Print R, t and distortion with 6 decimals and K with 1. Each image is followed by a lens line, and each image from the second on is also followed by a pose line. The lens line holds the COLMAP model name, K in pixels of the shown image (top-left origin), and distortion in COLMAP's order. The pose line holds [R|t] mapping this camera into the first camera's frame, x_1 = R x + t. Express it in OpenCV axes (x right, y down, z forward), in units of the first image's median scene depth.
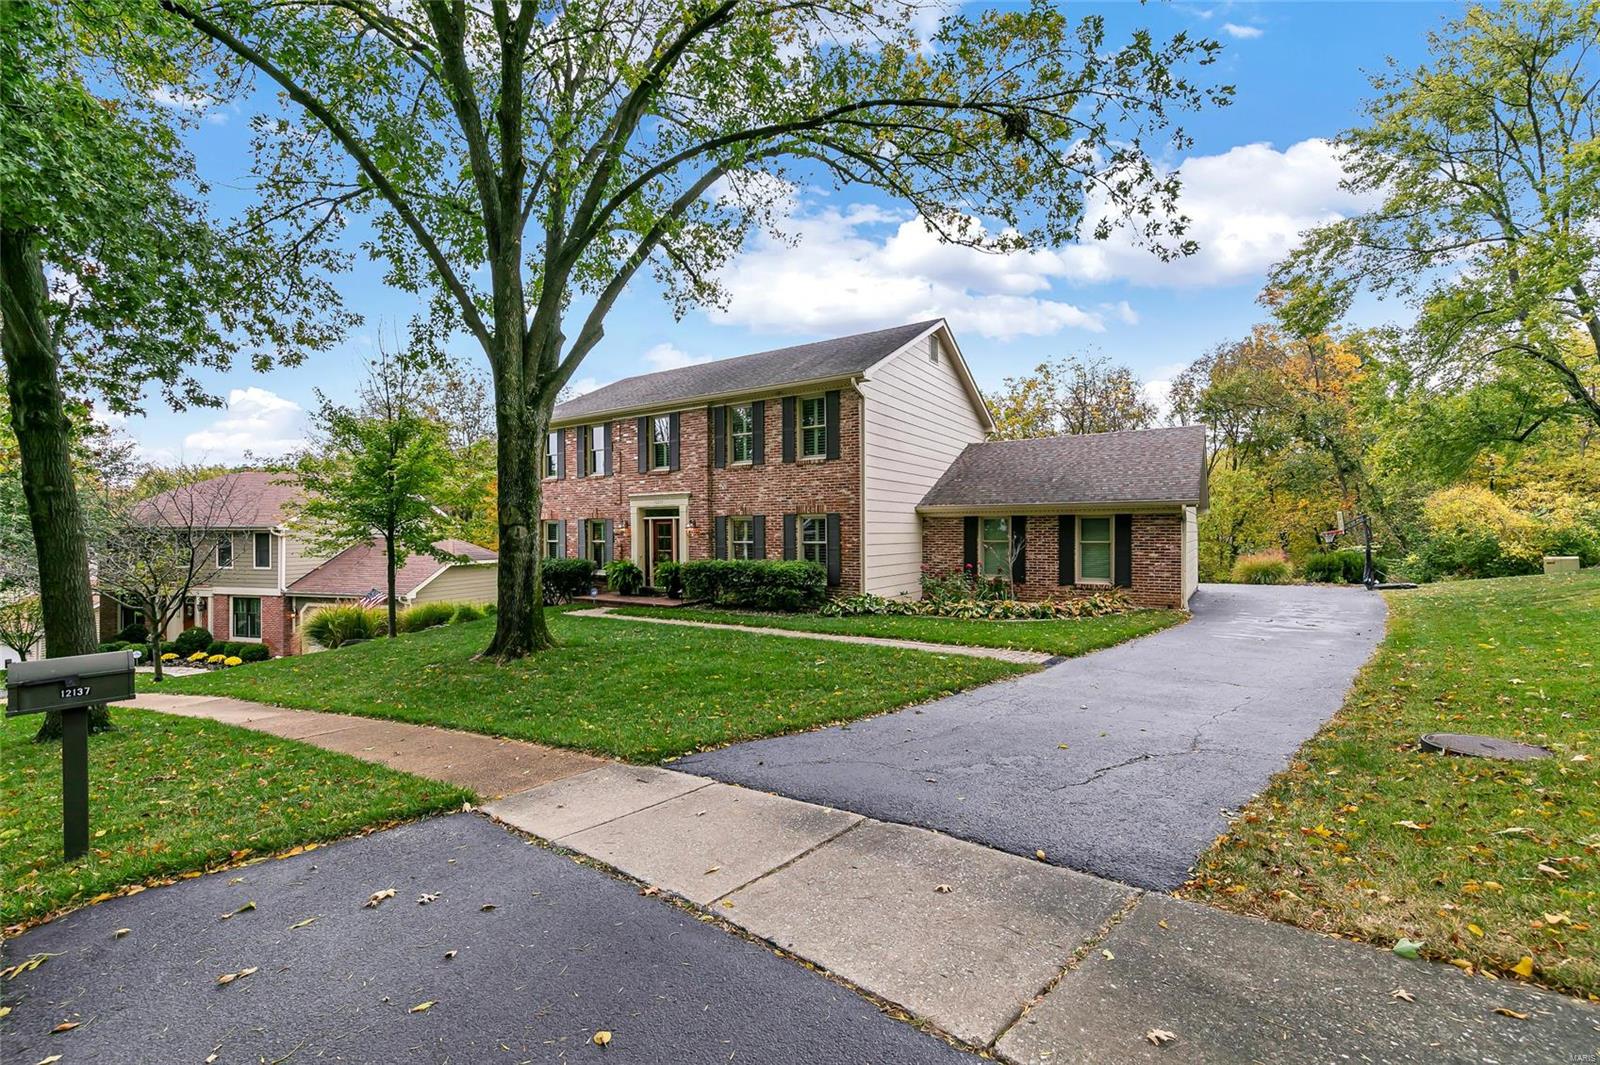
lens RADIAL K [[635.5, 0, 796.0], [0, 635.5, 536.8], [0, 0, 1]] dist [-0.003093, -0.000051]
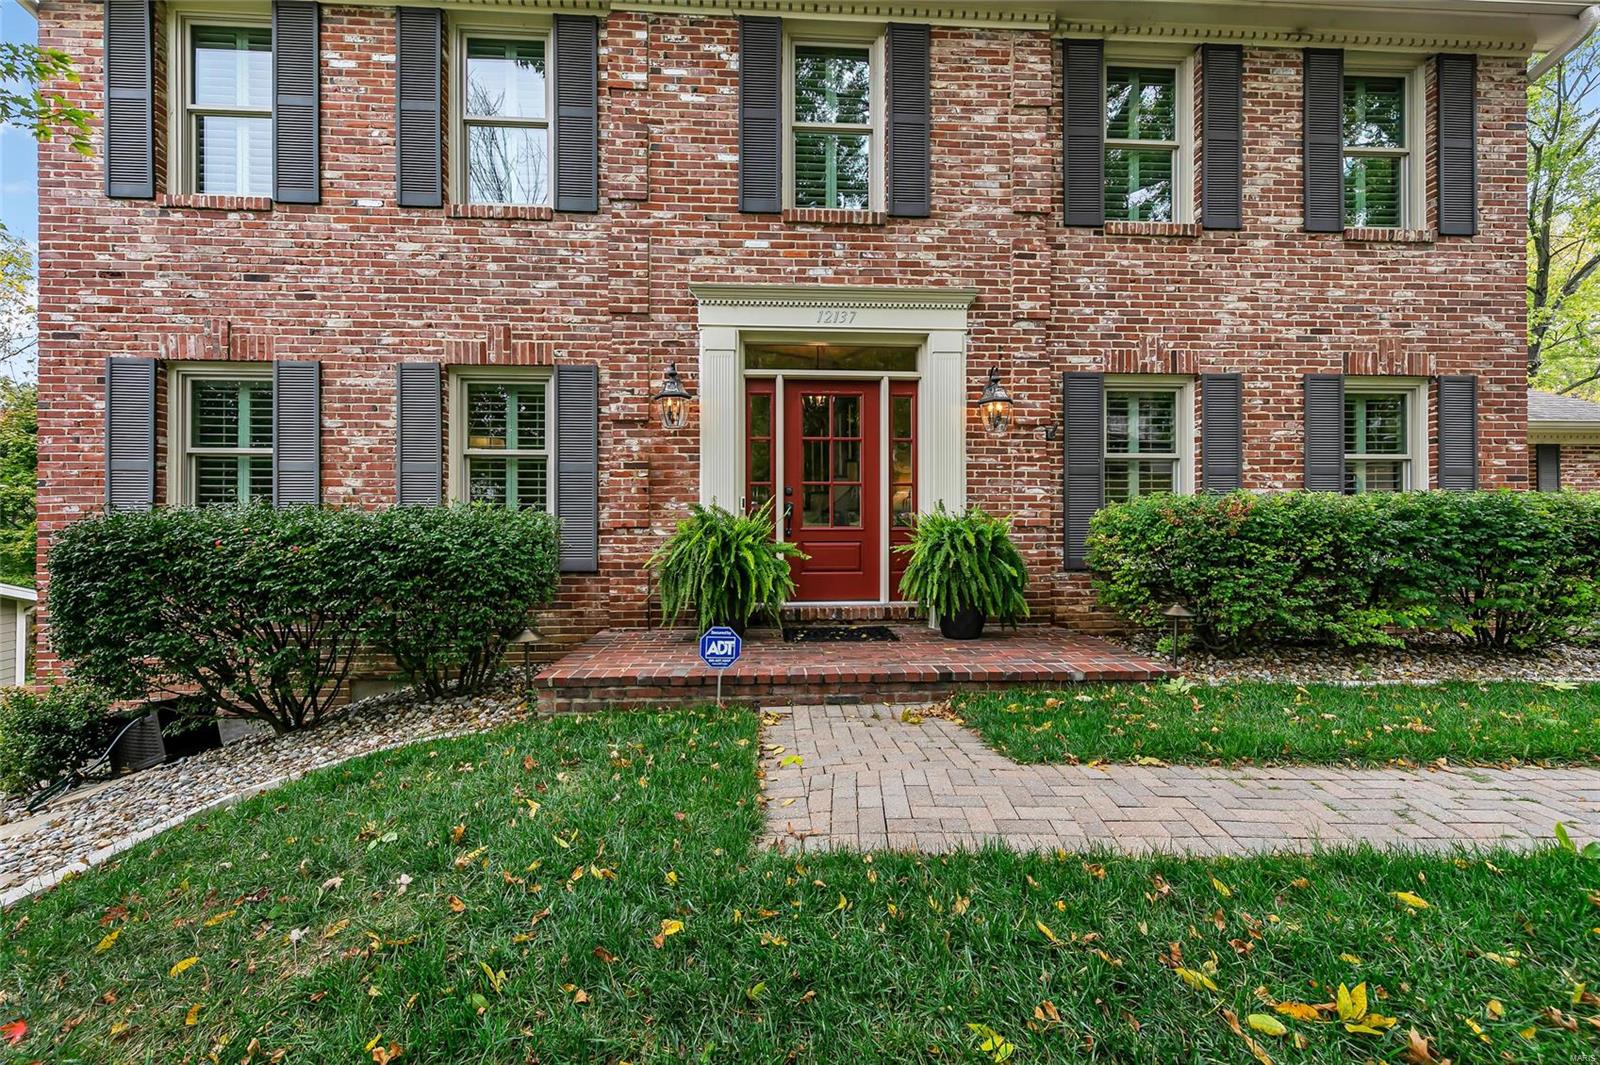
lens RADIAL K [[612.4, 0, 784.4], [0, 612.4, 529.9], [0, 0, 1]] dist [0.007091, -0.001063]
pose [[0.809371, 0.005352, 0.587273, -0.426864], [0.000752, 0.999948, -0.010148, 0.051063], [-0.587297, 0.008655, 0.809325, 0.826561]]
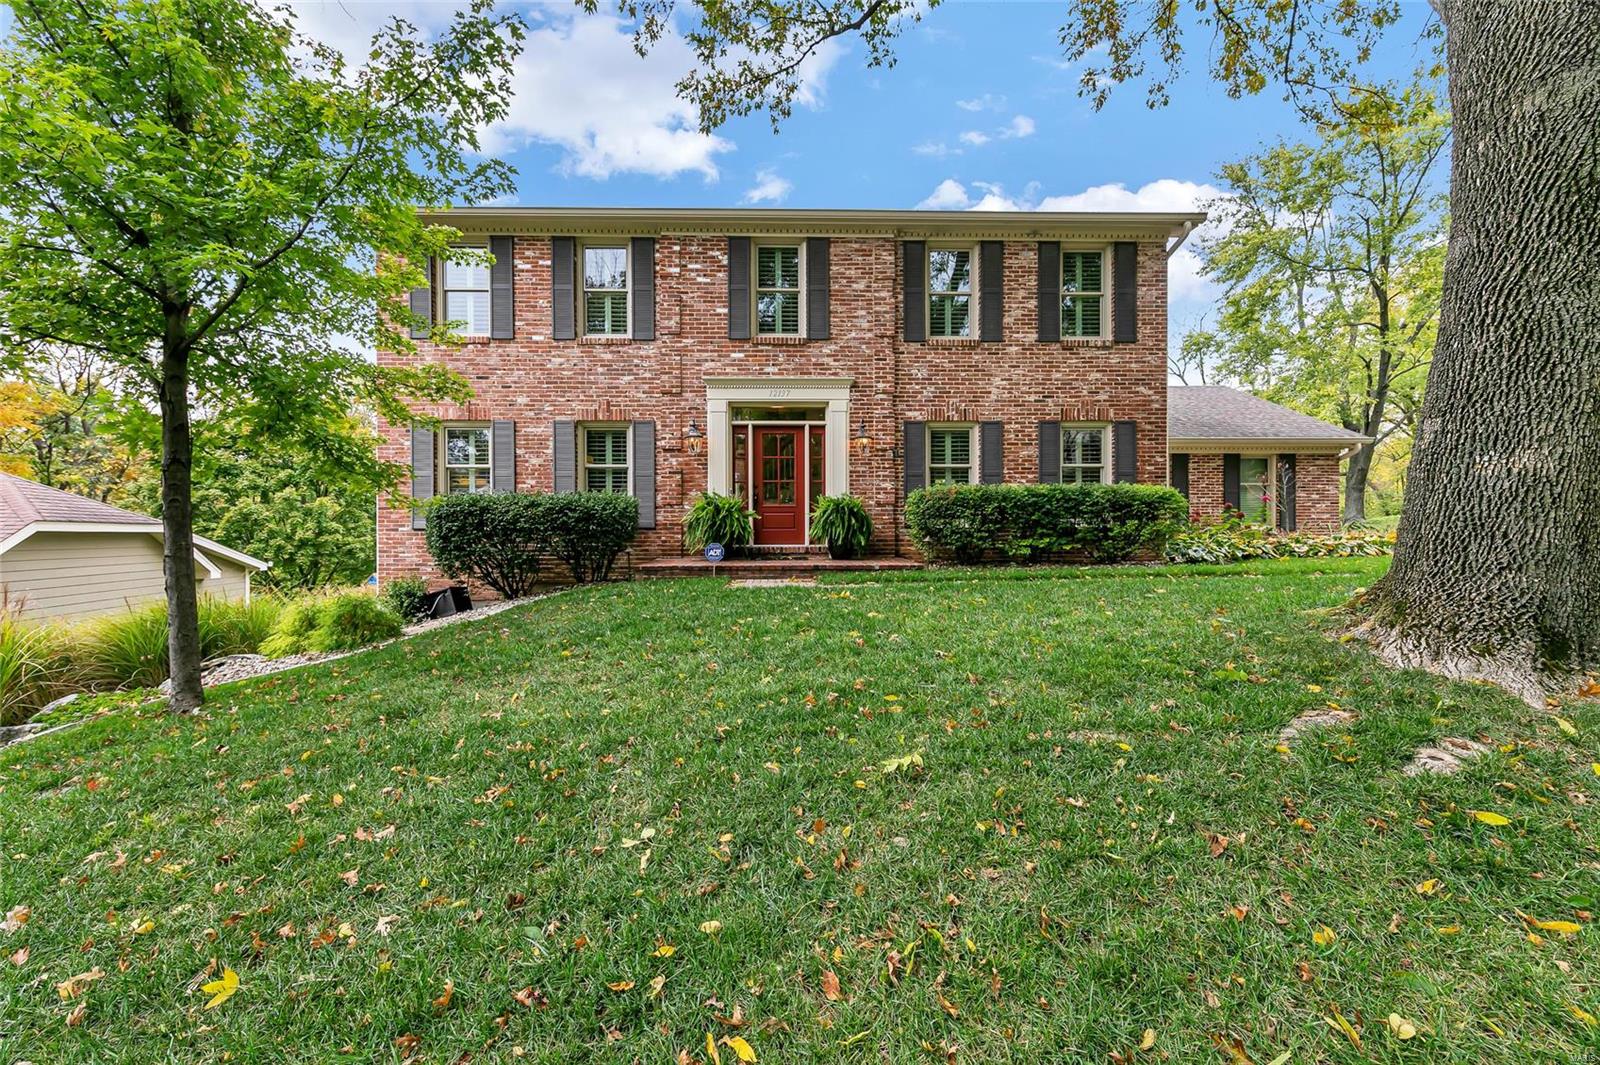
lens RADIAL K [[612.4, 0, 787.2], [0, 612.4, 538.7], [0, 0, 1]] dist [0.007091, -0.001063]
pose [[0.828973, -0.001869, 0.559285, -0.543947], [0.002439, 0.999997, -0.000273, 0.079013], [-0.559283, 0.001591, 0.828975, 0.576097]]
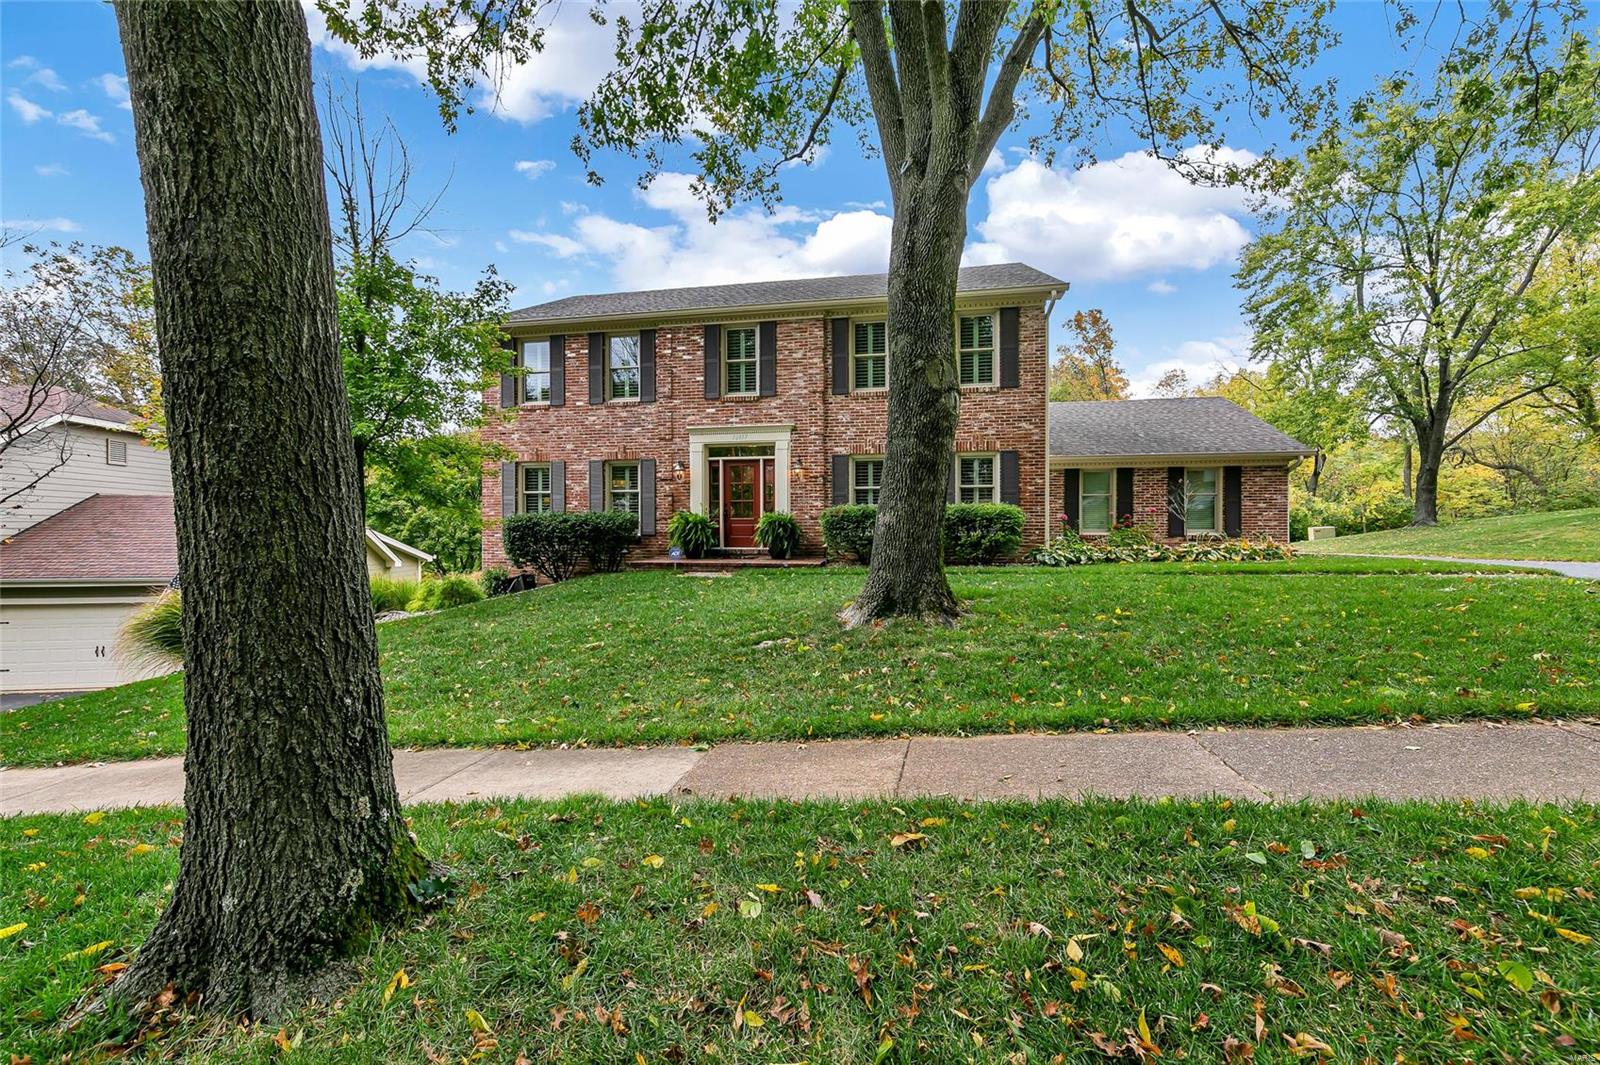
lens RADIAL K [[612.4, 0, 787.0], [0, 612.4, 534.7], [0, 0, 1]] dist [0.007091, -0.001063]
pose [[0.925818, 0.001377, 0.377968, -0.469404], [-0.001339, 0.999999, -0.000364, 0.068118], [-0.377968, -0.000169, 0.925818, 0.305689]]
